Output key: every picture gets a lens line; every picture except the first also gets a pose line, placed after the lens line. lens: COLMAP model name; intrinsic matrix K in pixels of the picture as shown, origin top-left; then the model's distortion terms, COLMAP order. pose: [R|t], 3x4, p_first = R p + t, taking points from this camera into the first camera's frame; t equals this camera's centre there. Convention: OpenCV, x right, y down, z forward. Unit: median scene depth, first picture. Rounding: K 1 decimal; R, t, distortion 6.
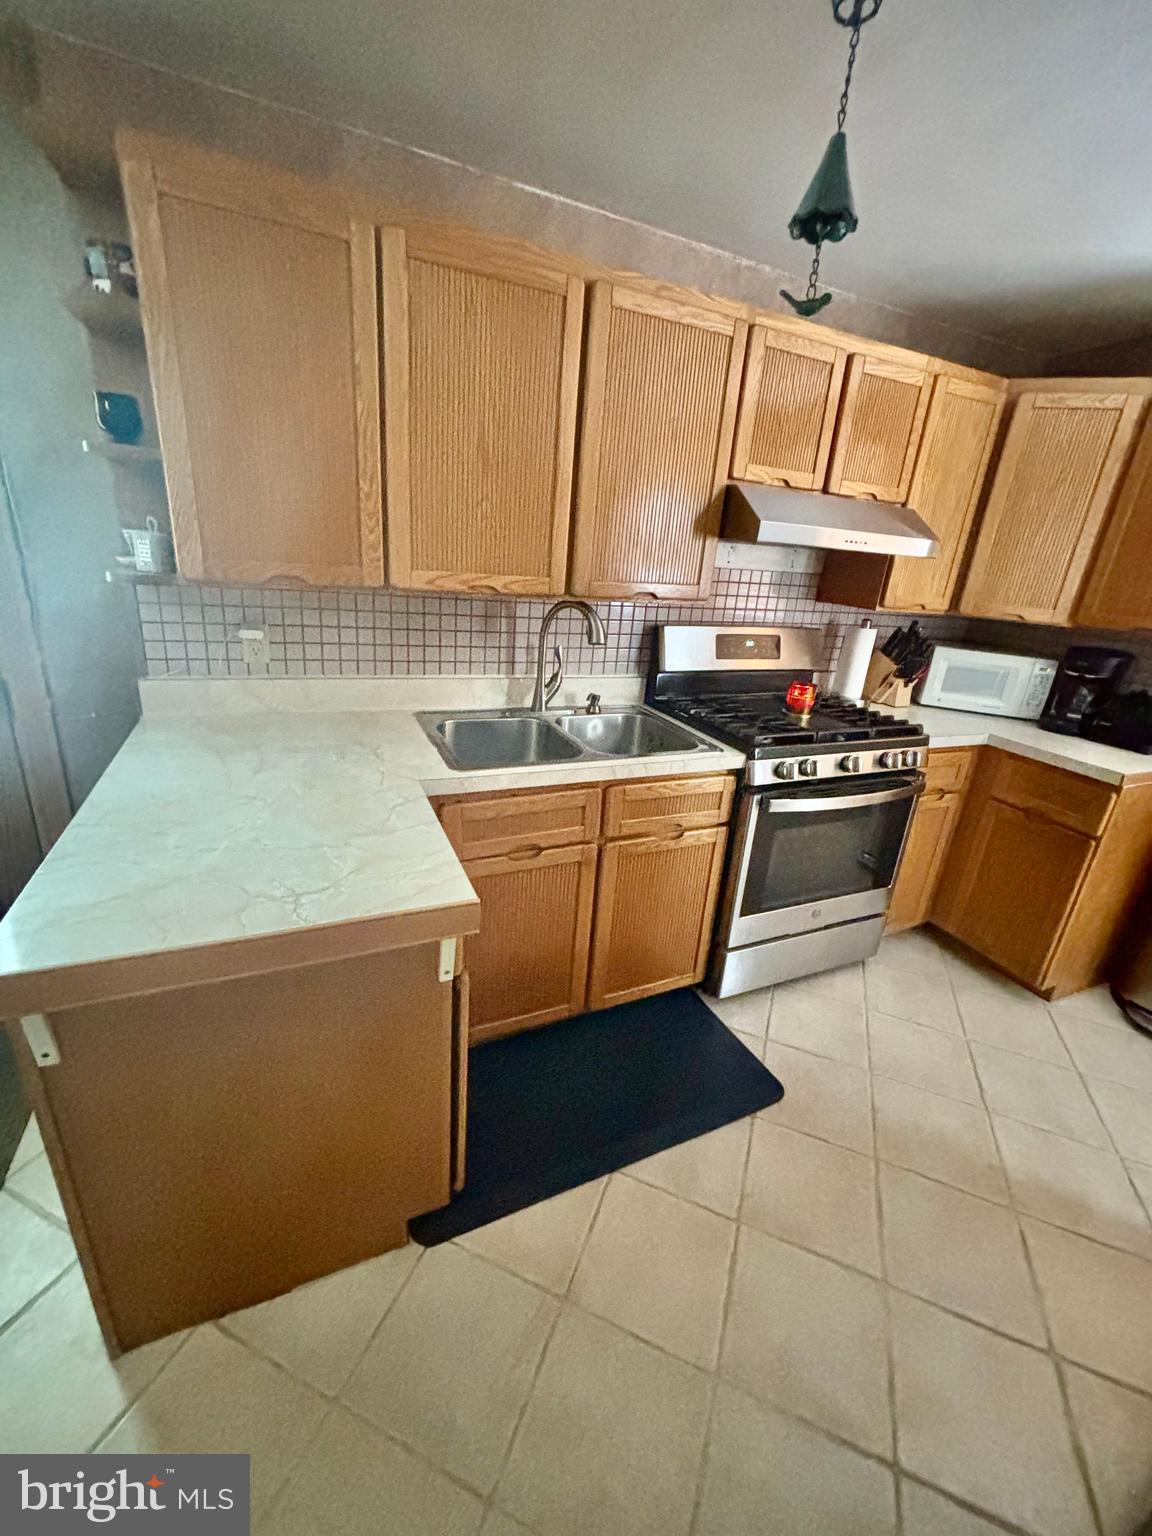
lens RADIAL K [[620.1, 0, 575.4], [0, 620.1, 766.2], [0, 0, 1]] dist [0.002683, -0.000259]
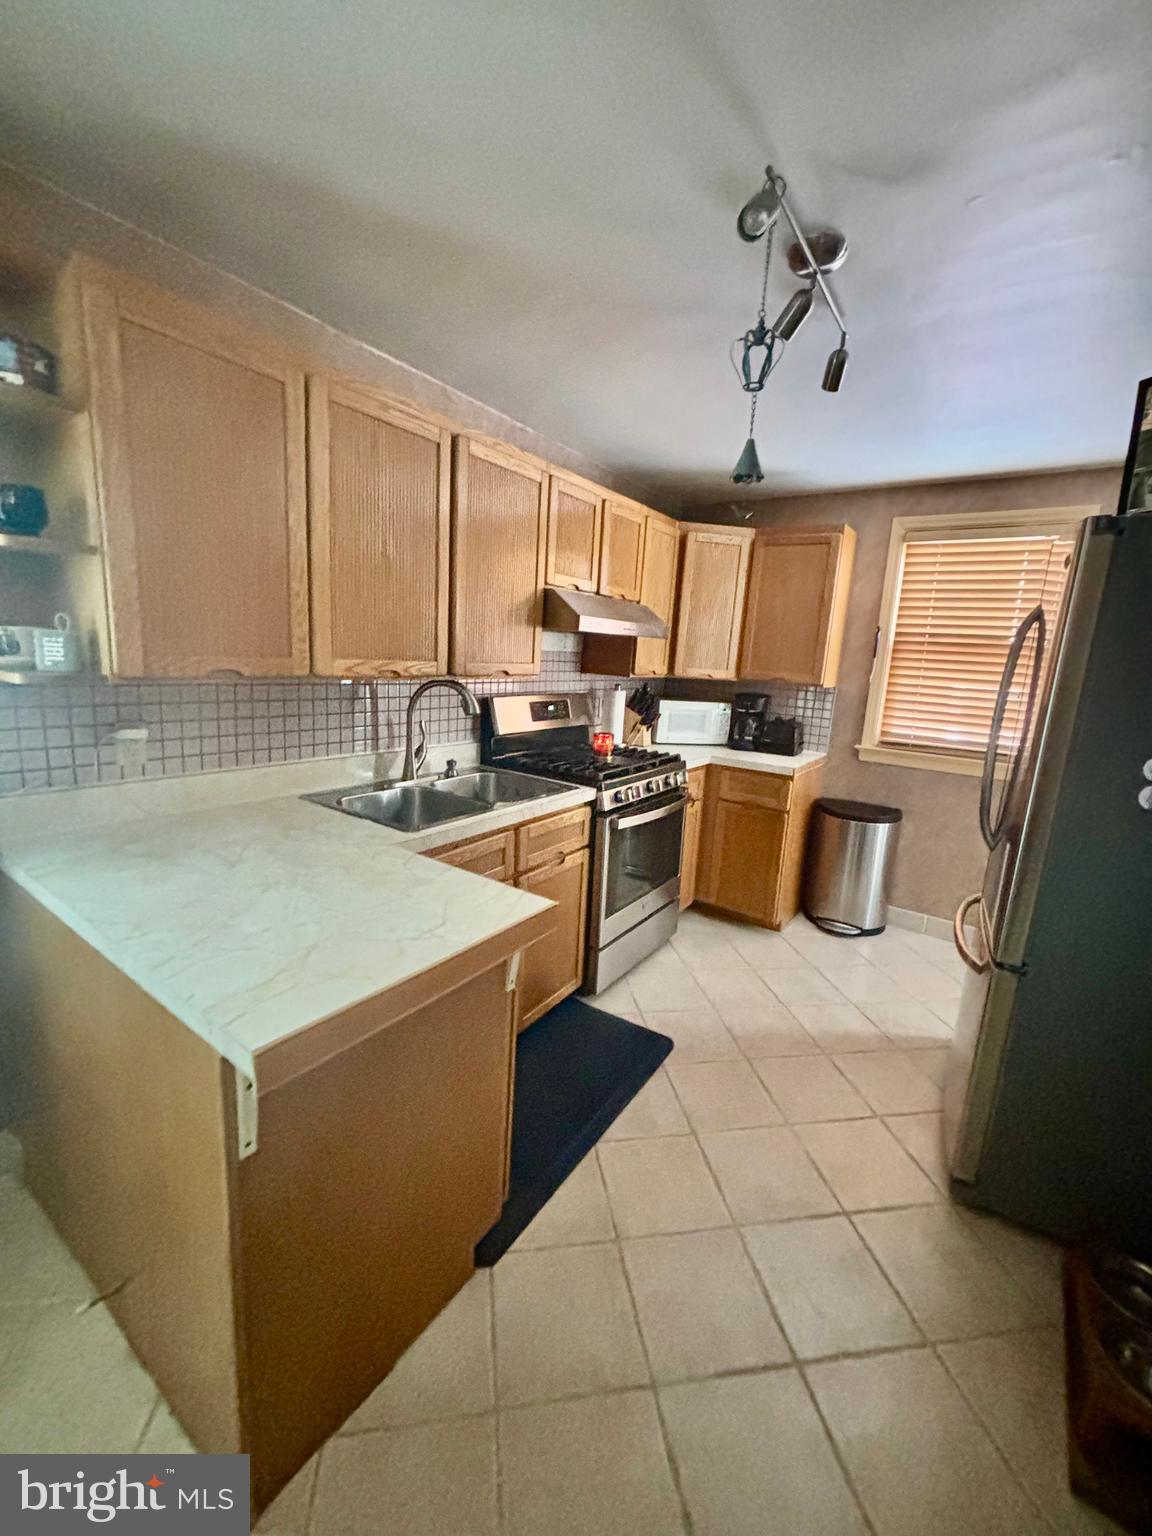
lens RADIAL K [[620.1, 0, 575.4], [0, 620.1, 766.2], [0, 0, 1]] dist [0.002683, -0.000259]
pose [[0.856141, -0.123446, 0.501781, -0.358191], [0.181996, 0.980860, -0.069216, 0.015207], [-0.483632, 0.150581, 0.862221, -0.085800]]
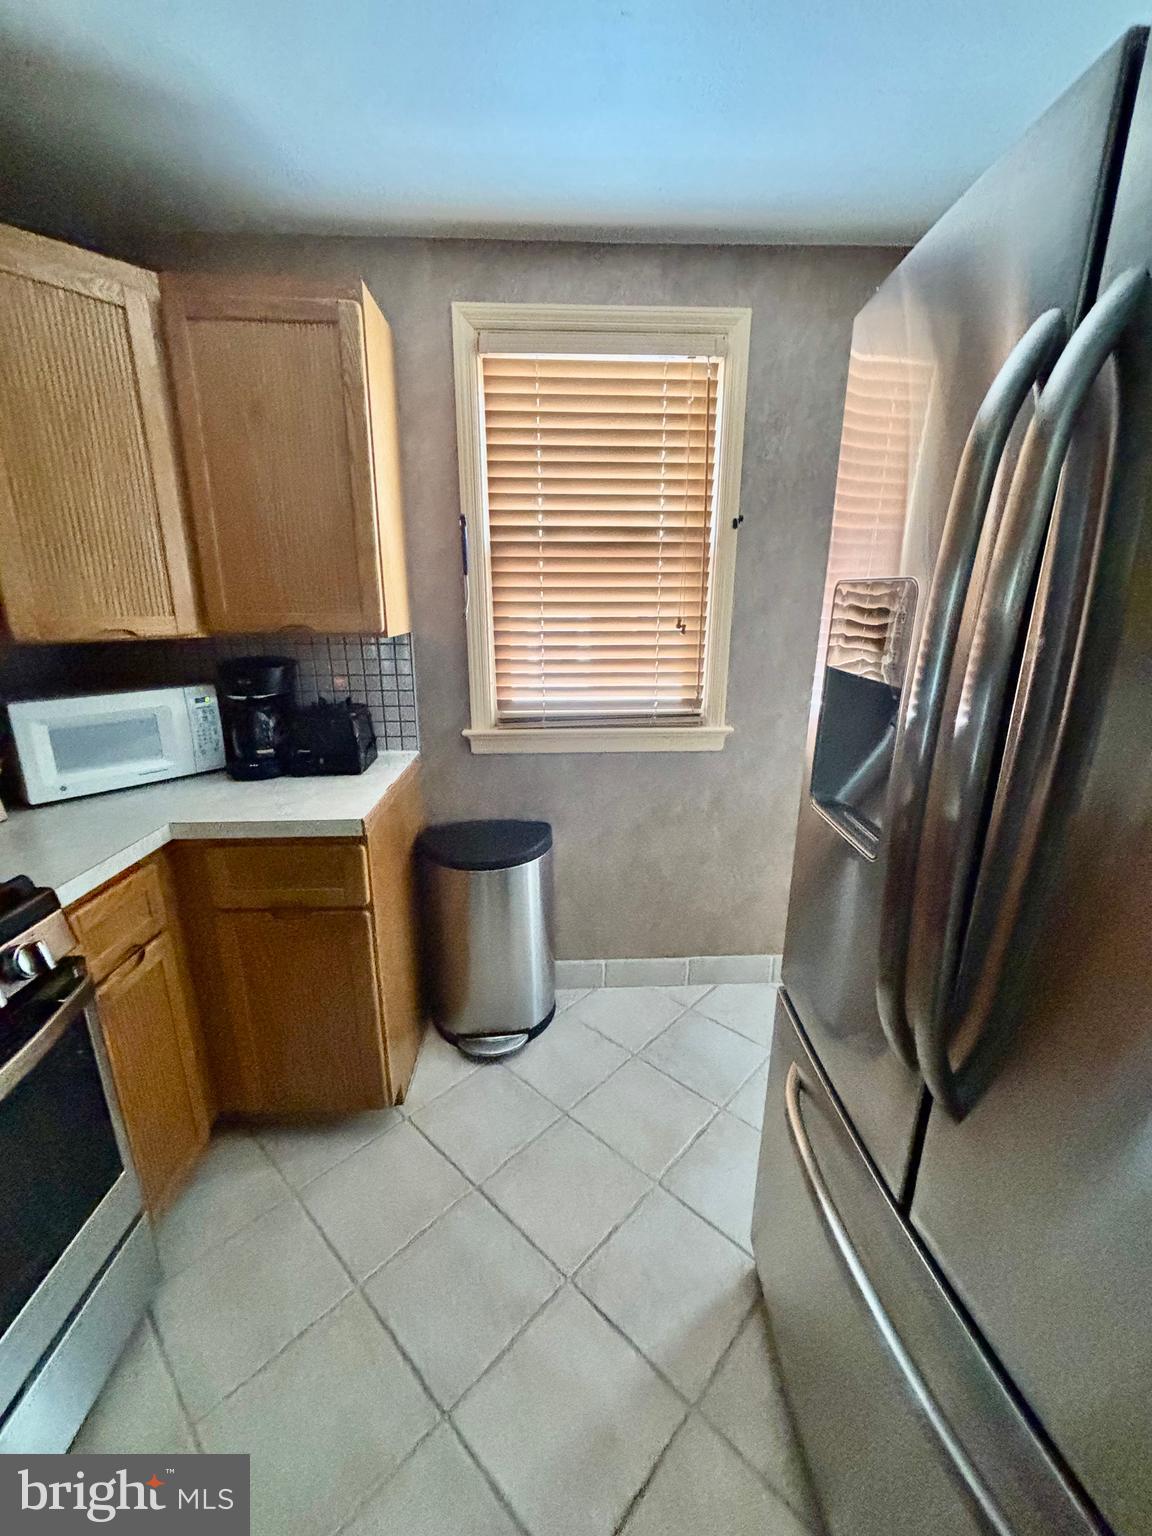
lens RADIAL K [[620.1, 0, 575.4], [0, 620.1, 766.2], [0, 0, 1]] dist [0.002683, -0.000259]
pose [[0.364693, -0.318769, 0.874863, 0.326438], [0.339104, 0.920519, 0.194046, -0.095039], [-0.867184, 0.225903, 0.443802, 0.408033]]
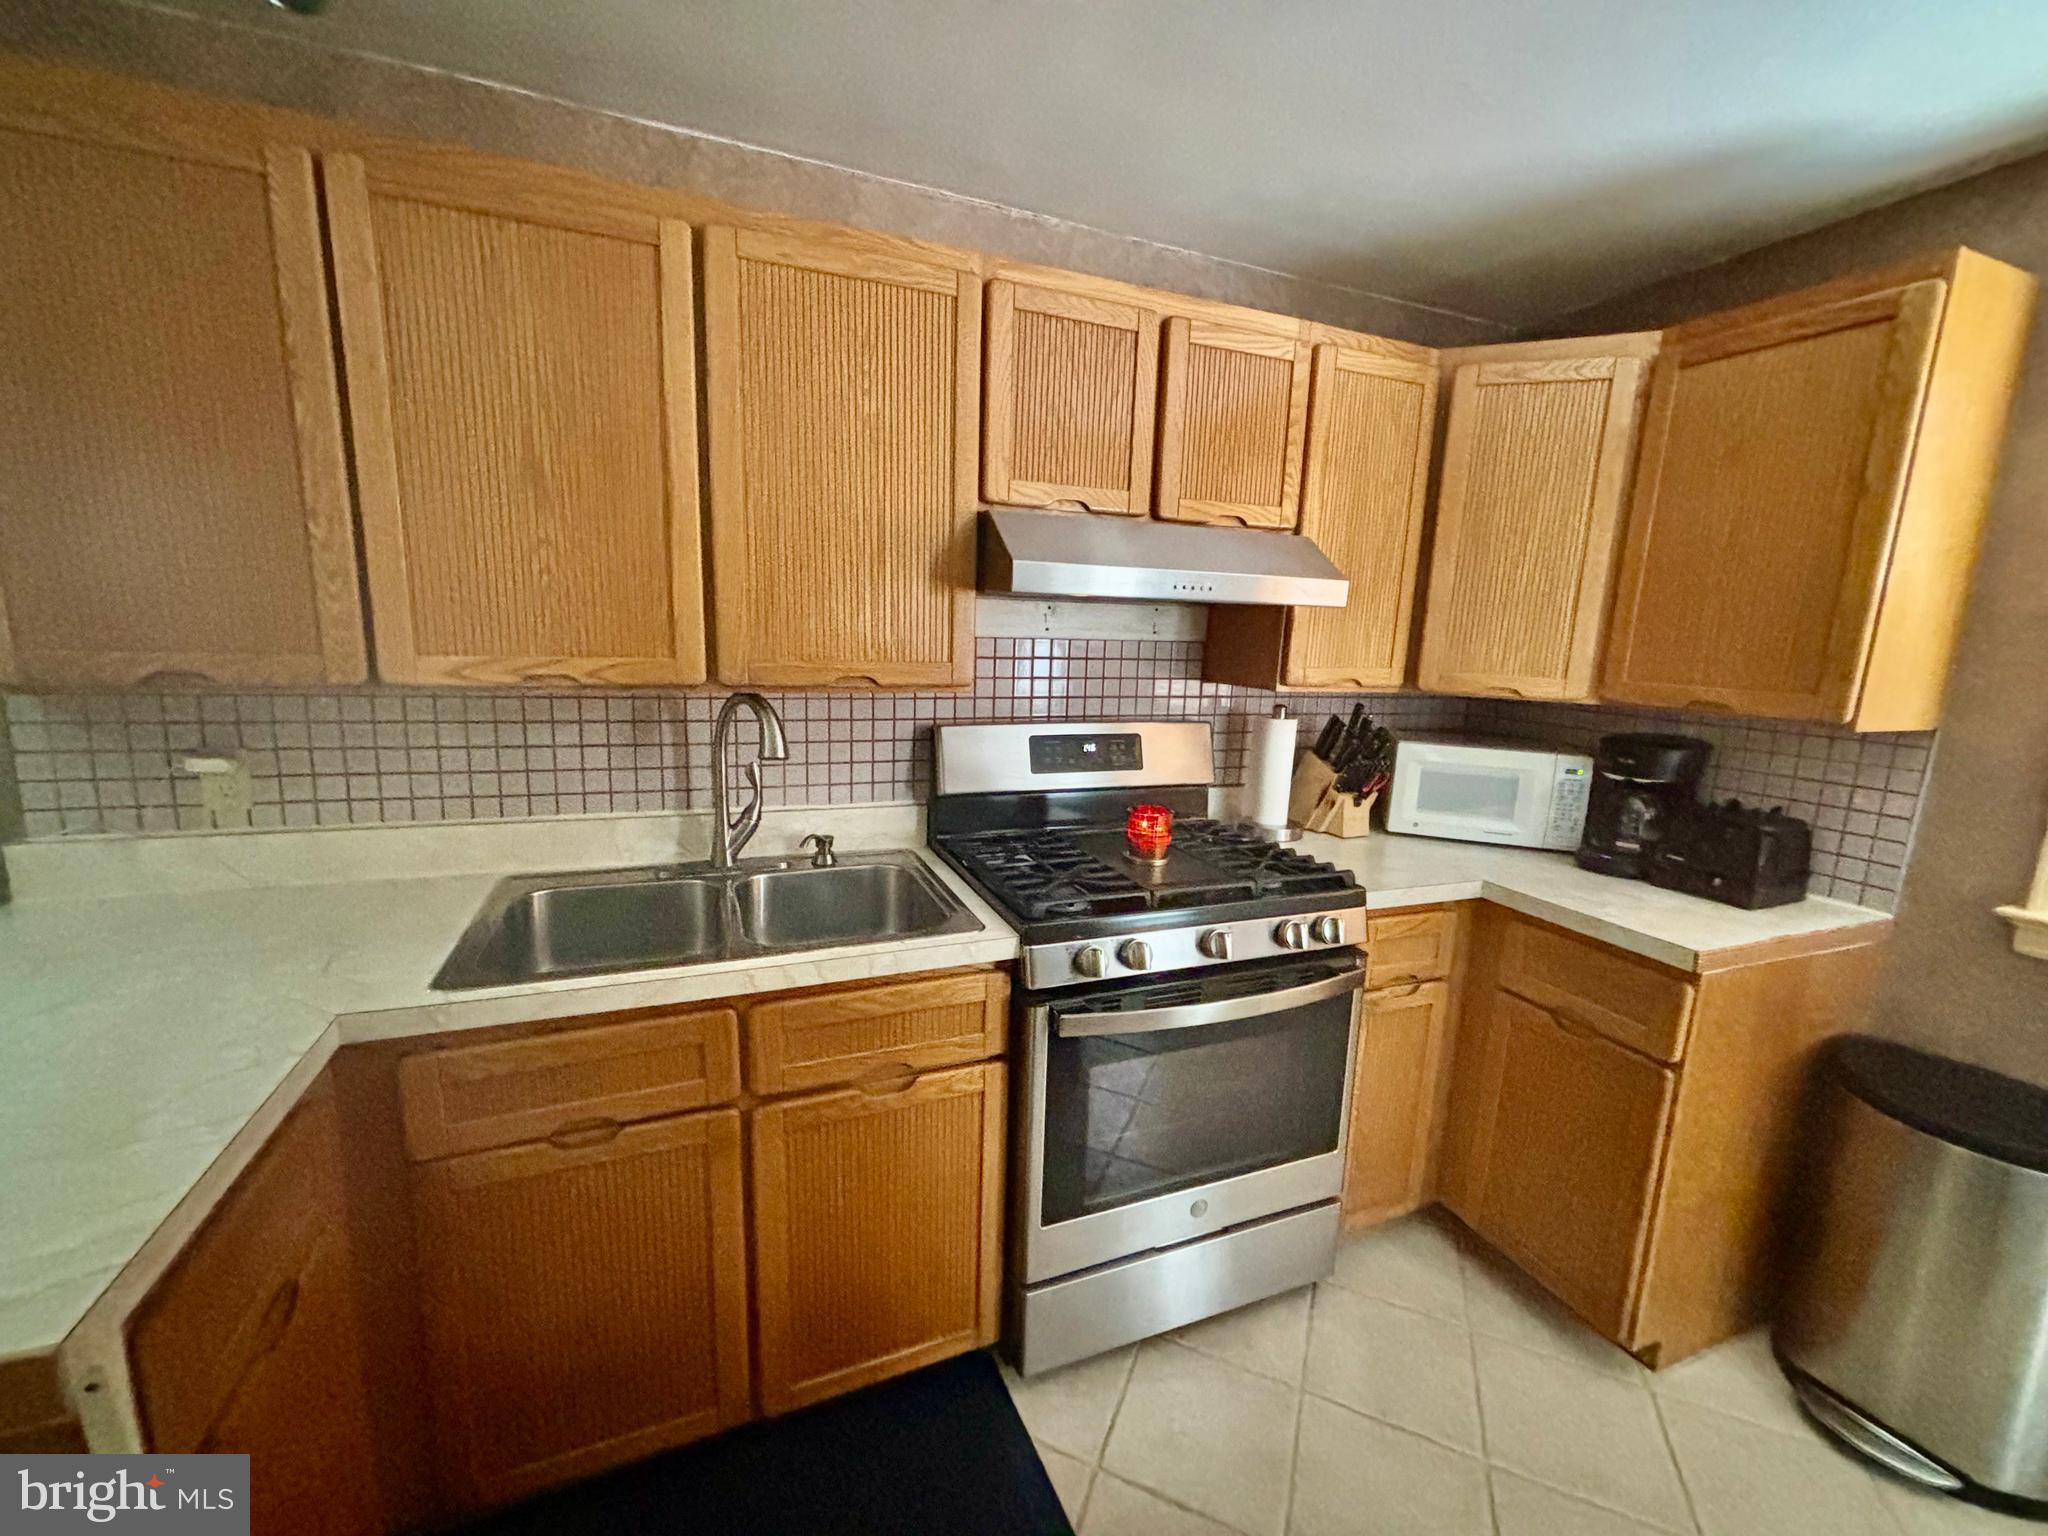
lens RADIAL K [[820.0, 0, 1025.3], [0, 820.0, 770.8], [0, 0, 1]] dist [-0.002108, -0.000046]
pose [[0.998422, -0.034737, -0.044123, 0.285396], [0.026791, 0.985185, -0.169389, -0.036981], [0.049353, 0.167940, 0.984561, 0.189107]]
